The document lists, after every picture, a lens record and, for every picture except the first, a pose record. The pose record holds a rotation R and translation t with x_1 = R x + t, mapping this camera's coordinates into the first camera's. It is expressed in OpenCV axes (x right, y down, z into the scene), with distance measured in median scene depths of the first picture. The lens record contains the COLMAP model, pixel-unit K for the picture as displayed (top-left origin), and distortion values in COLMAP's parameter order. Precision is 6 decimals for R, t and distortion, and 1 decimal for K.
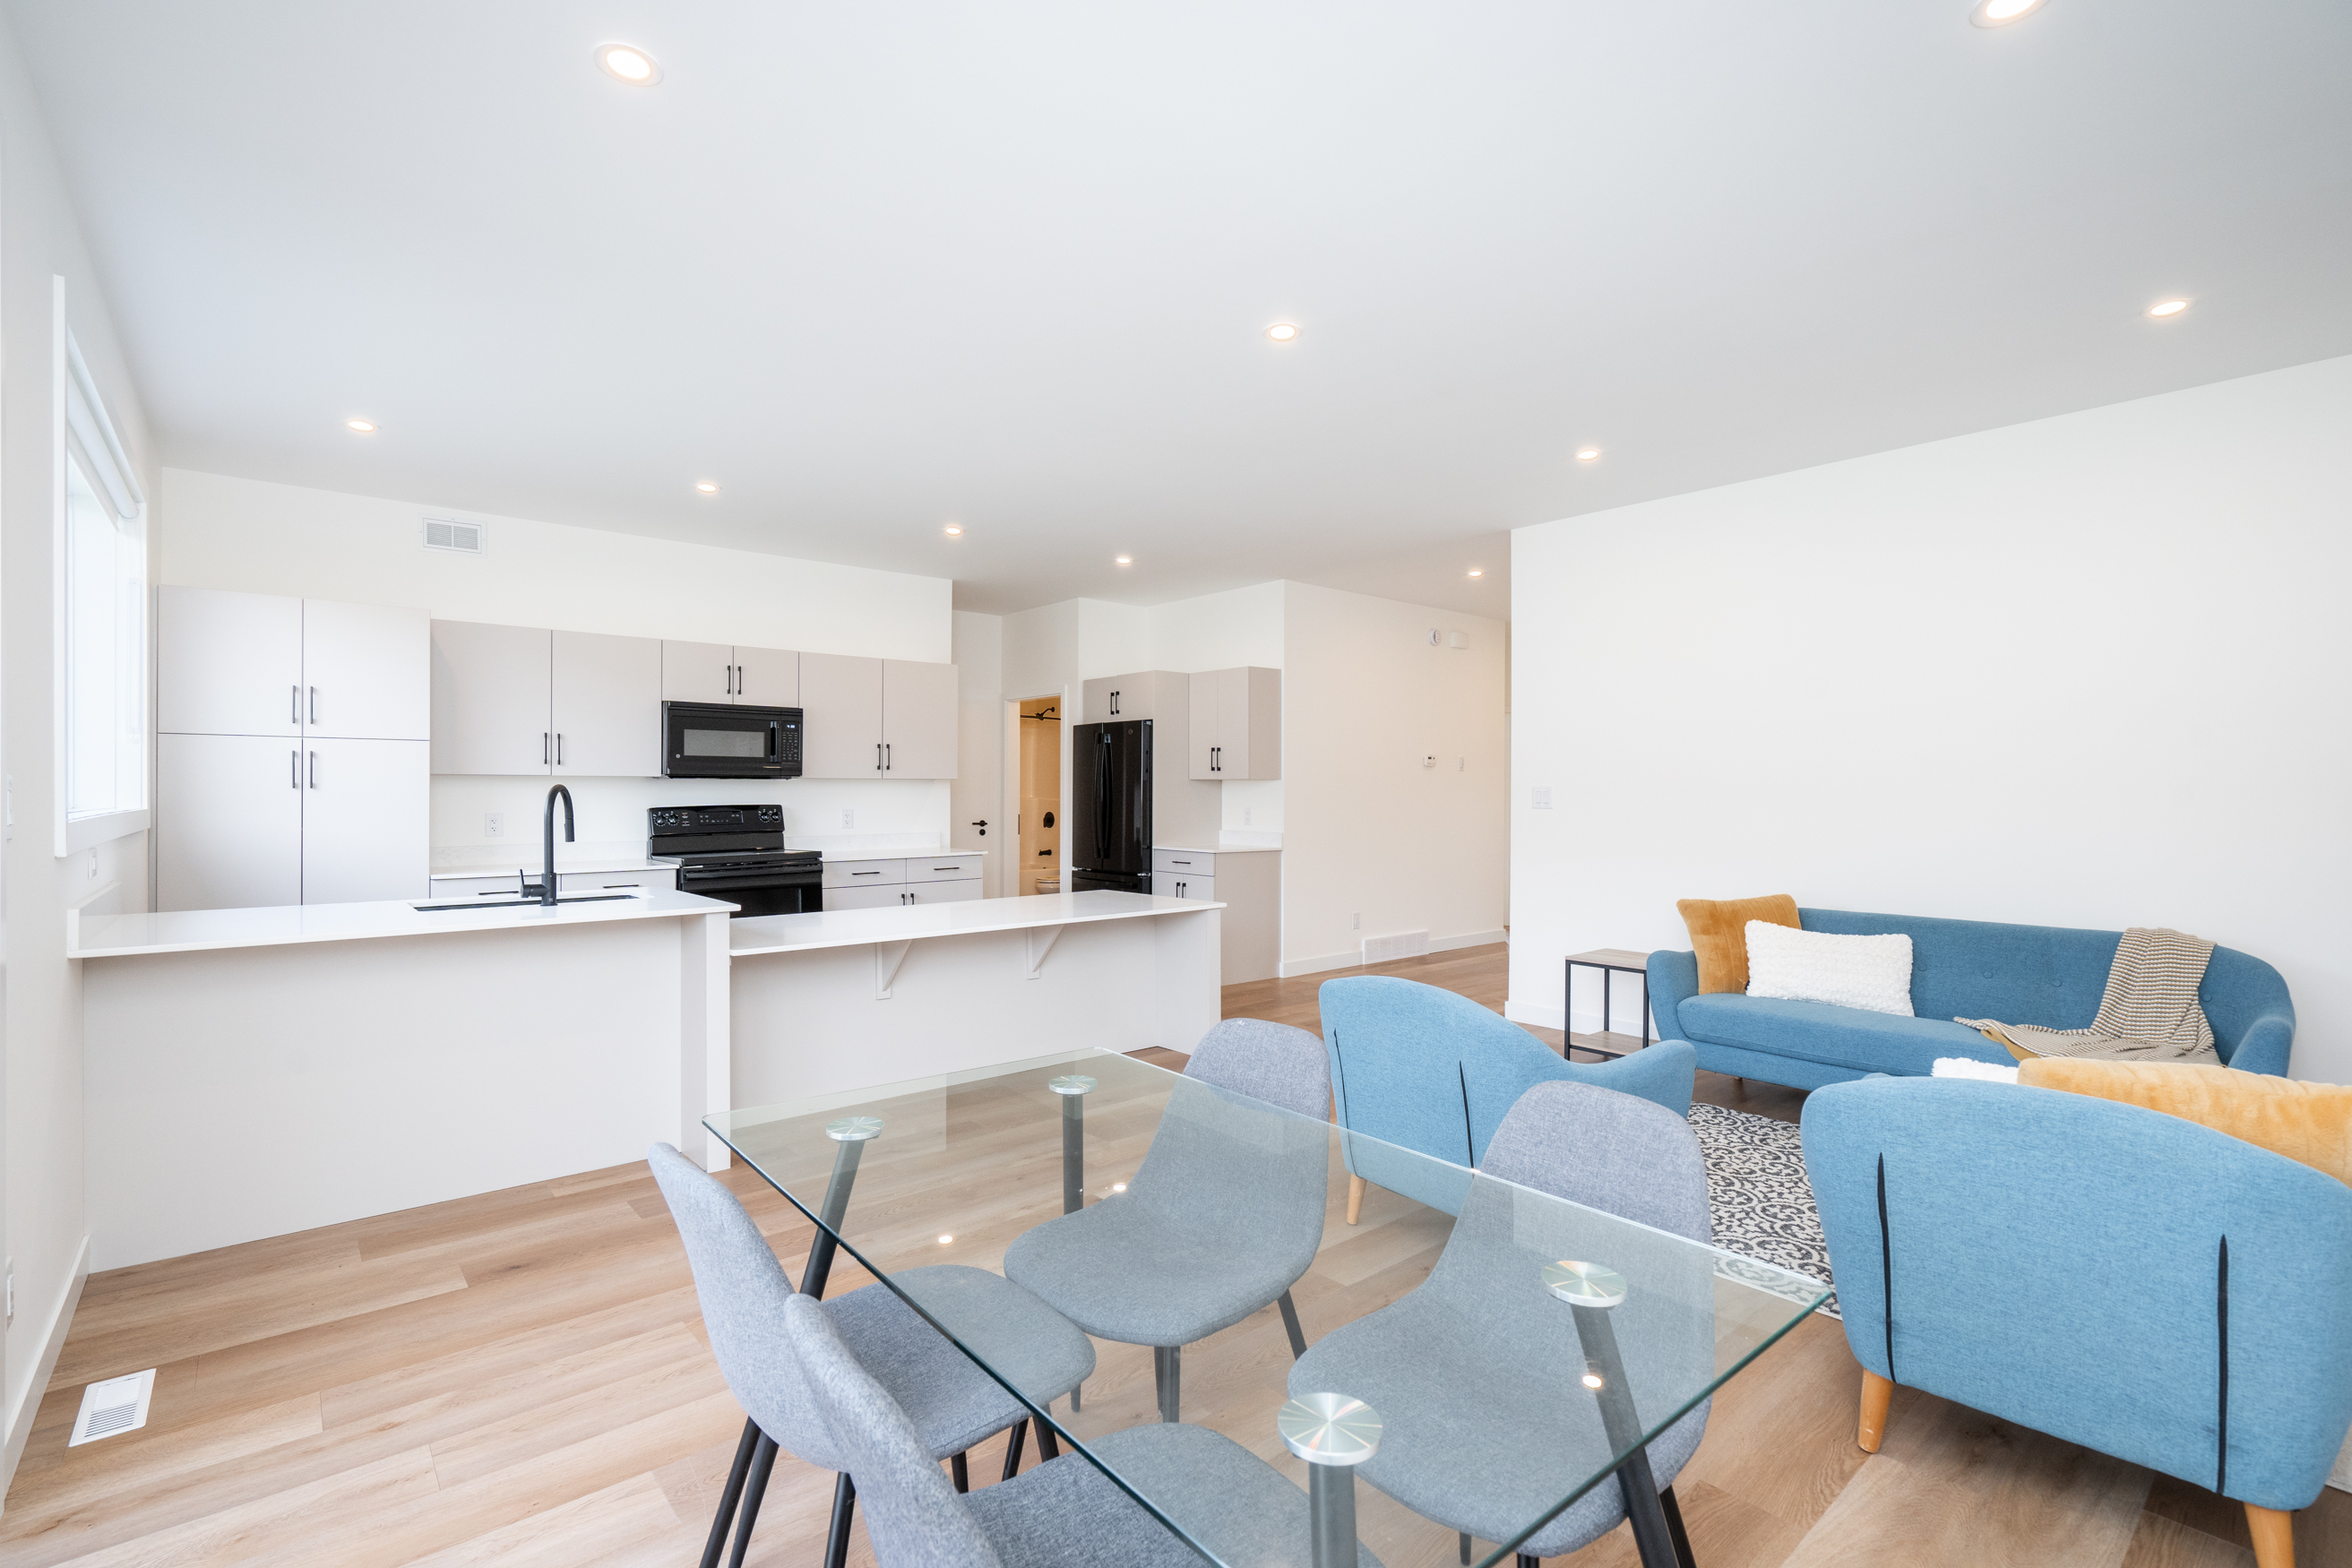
lens RADIAL K [[1048.9, 0, 1176.0], [0, 1048.9, 784.0], [0, 0, 1]] dist [-0.034069, 0.000115]
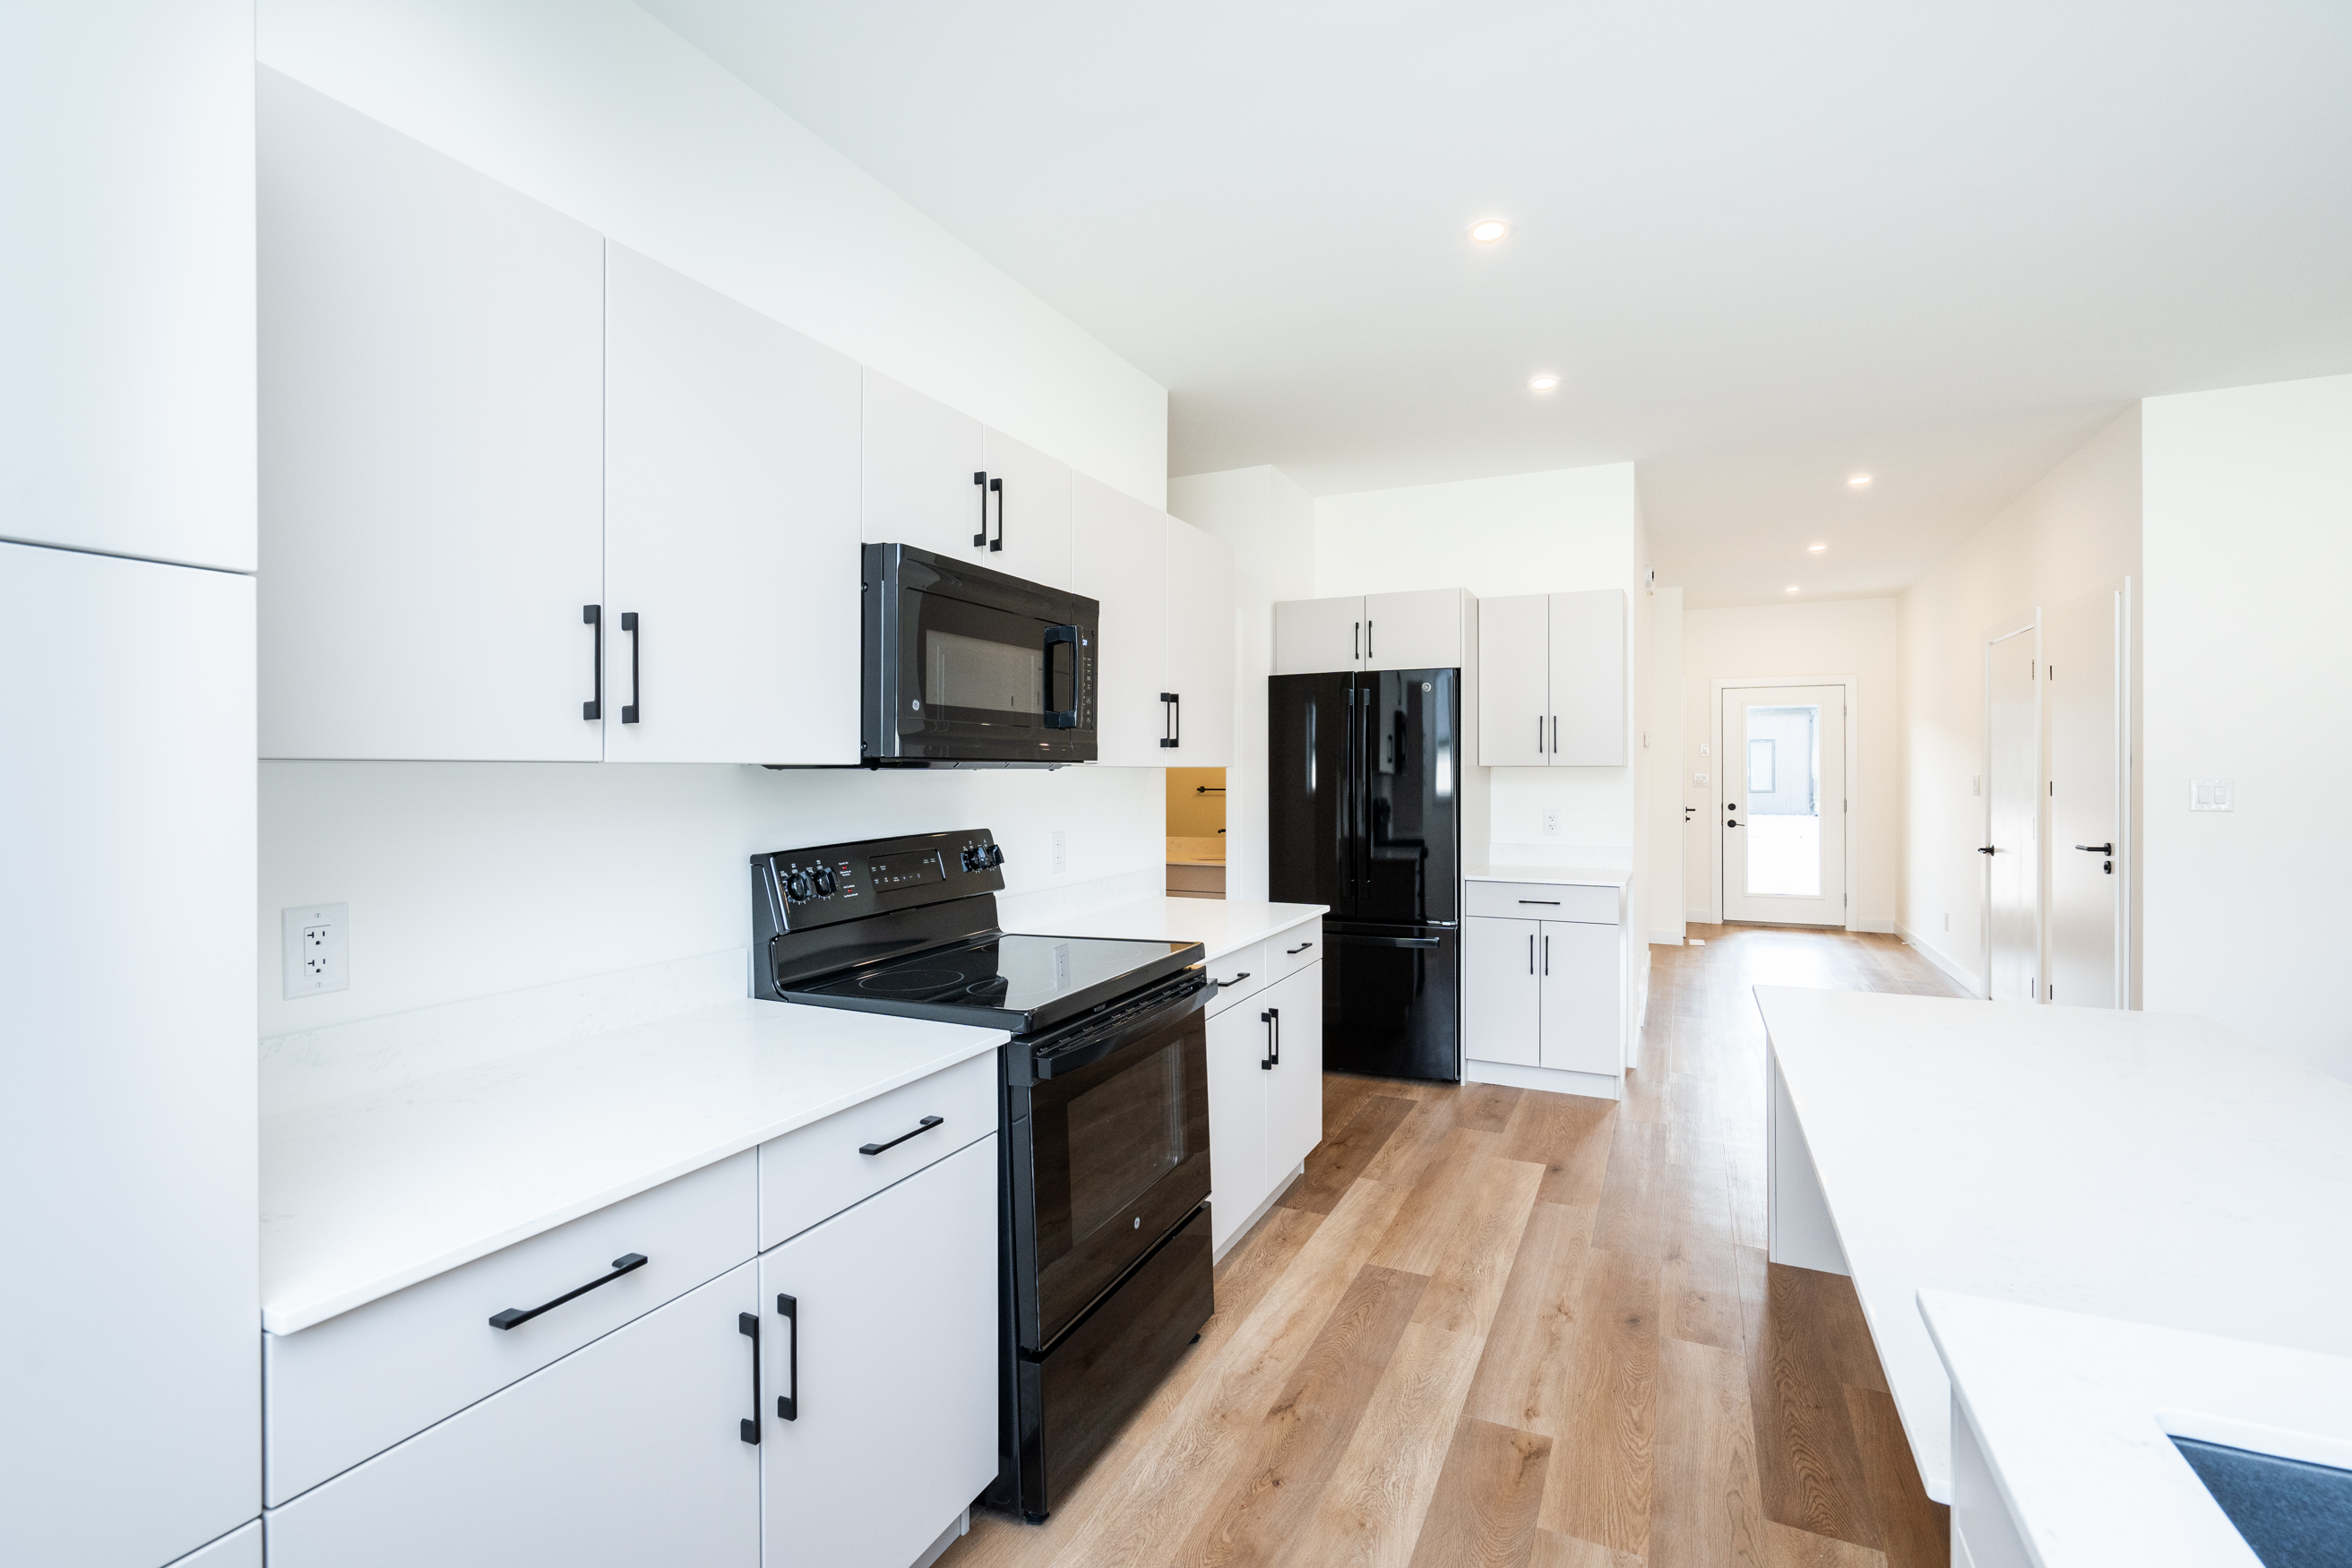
lens RADIAL K [[1048.9, 0, 1176.0], [0, 1048.9, 784.0], [0, 0, 1]] dist [-0.034069, 0.000115]
pose [[0.913876, -0.009371, 0.405886, -0.511961], [0.001726, 0.999814, 0.019197, -0.006988], [-0.405991, -0.016844, 0.913722, 0.617514]]
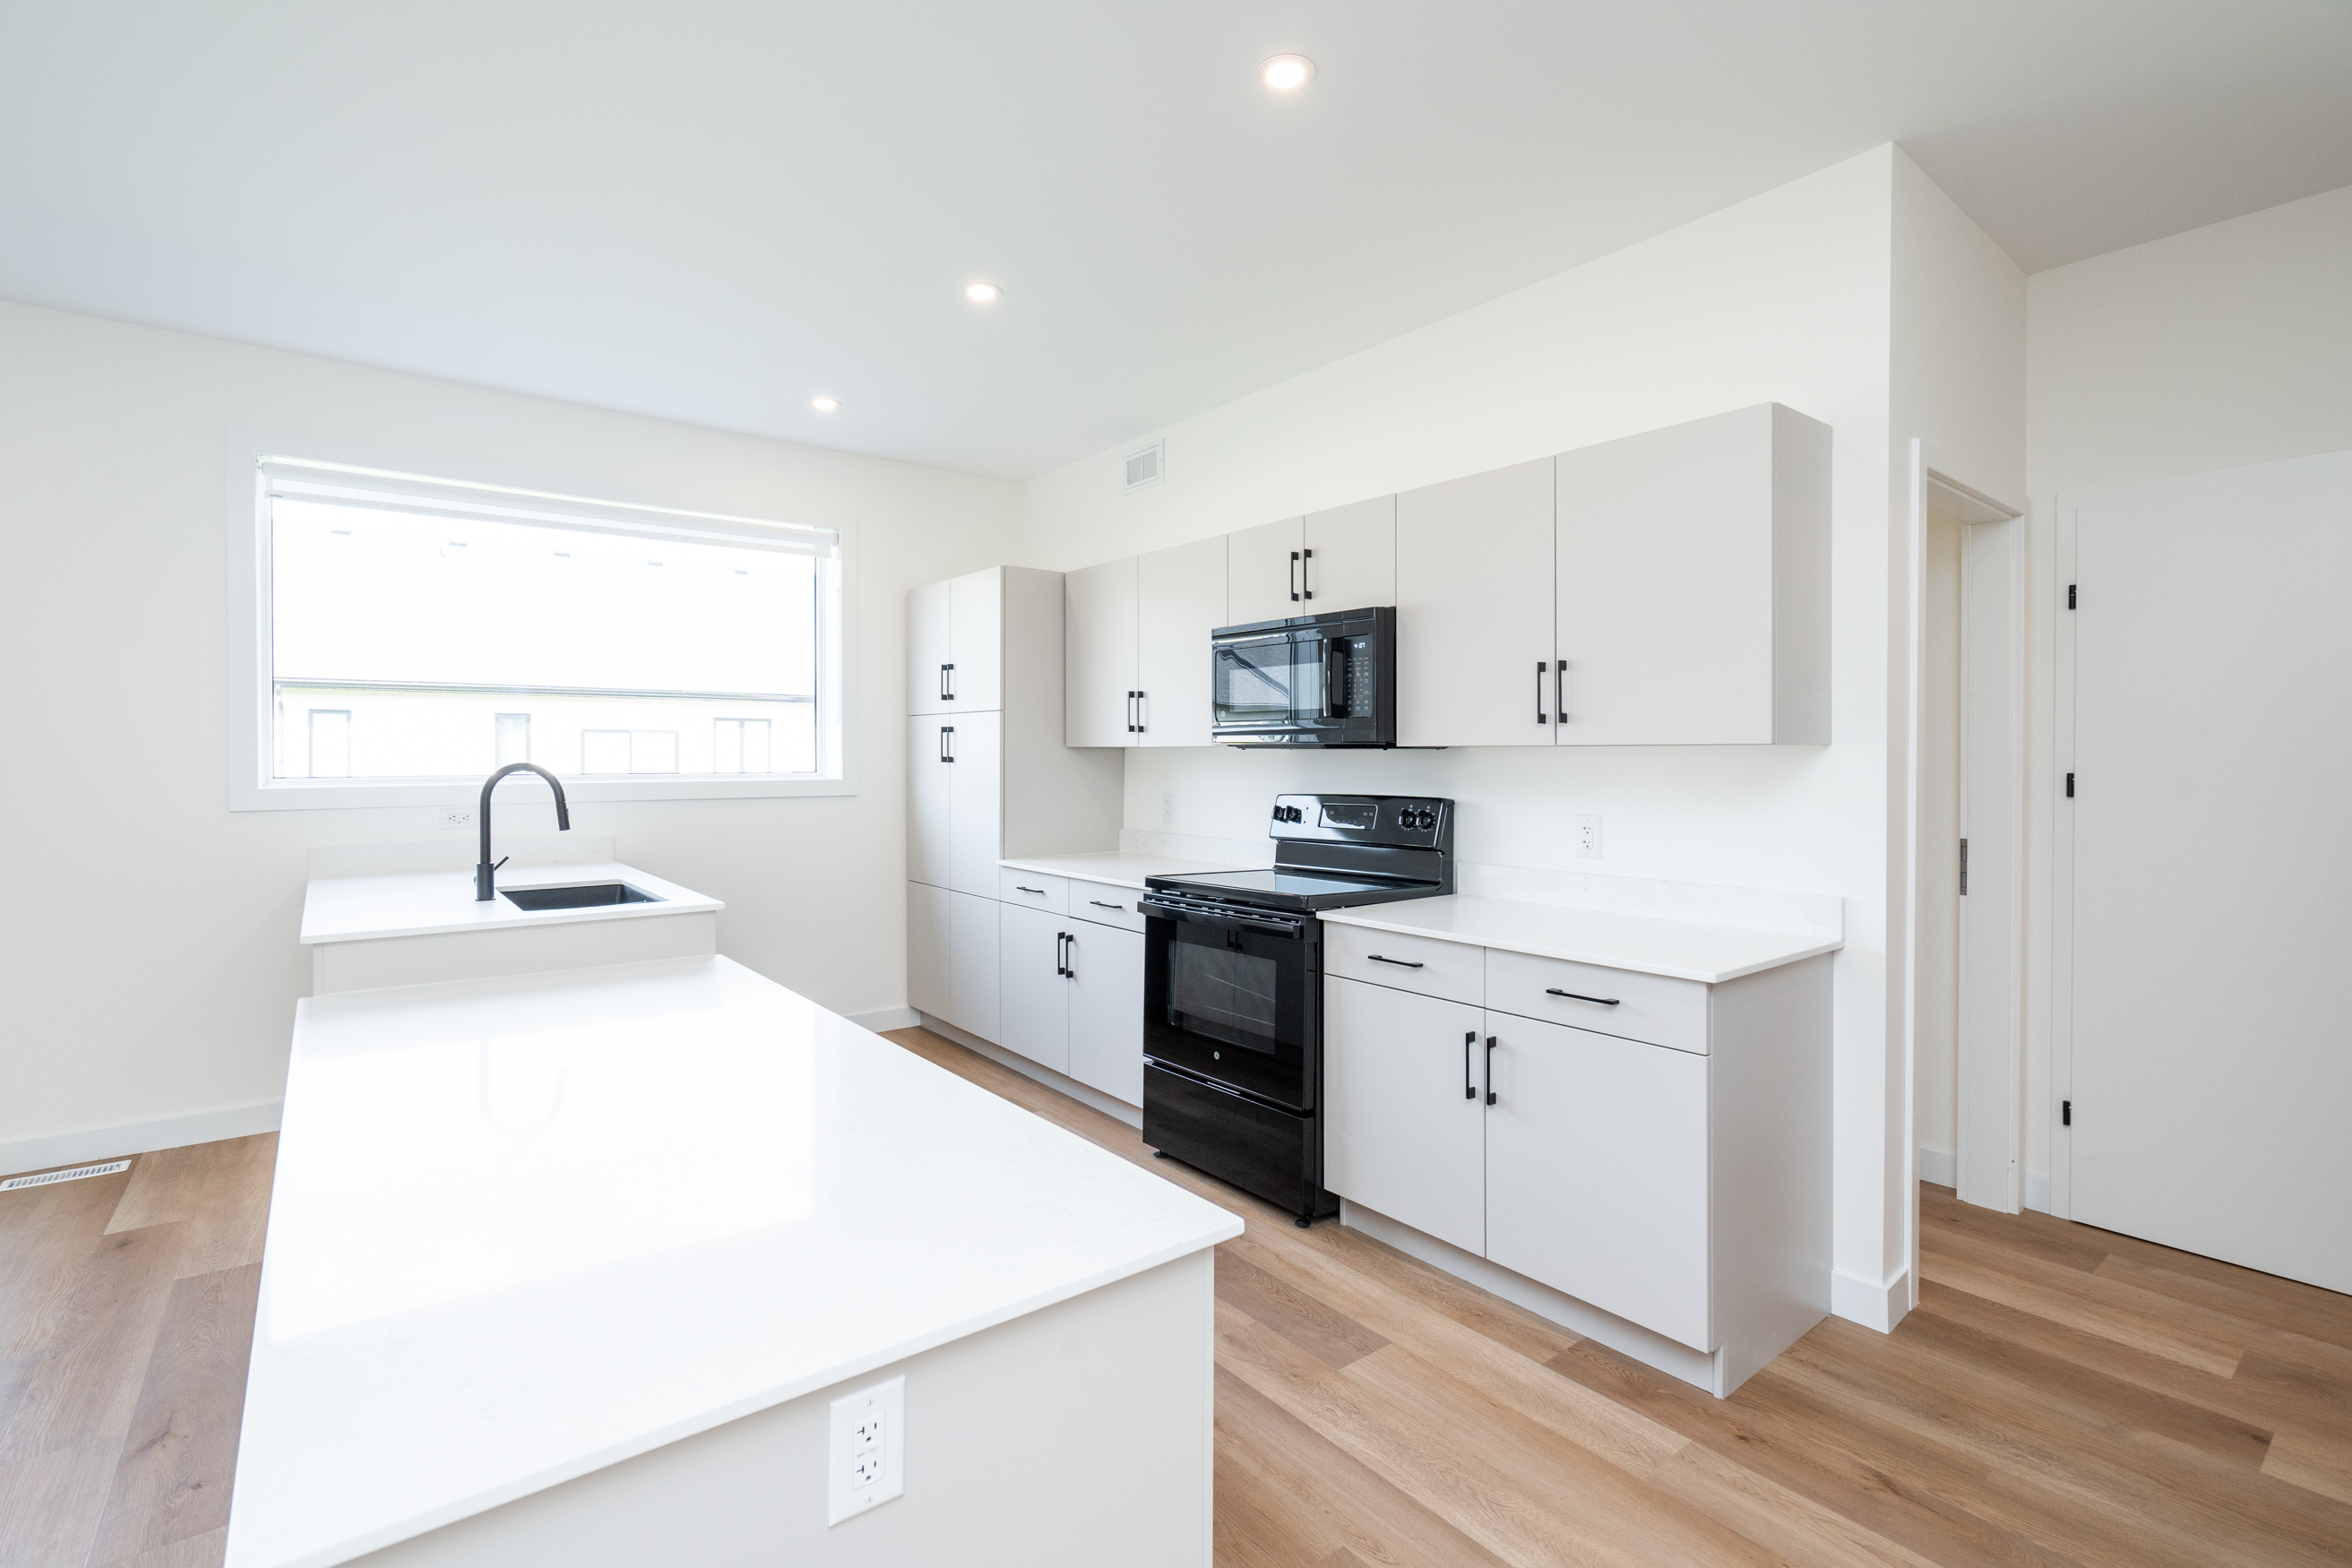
lens RADIAL K [[1097.0, 0, 1185.7], [0, 1097.0, 761.7], [0, 0, 1]] dist [0.001909, 0.000264]
pose [[-0.037149, 0.001525, -0.999309, 0.182125], [0.004677, 0.999988, 0.001353, 0.001273], [0.999299, -0.004623, -0.037156, 0.954795]]
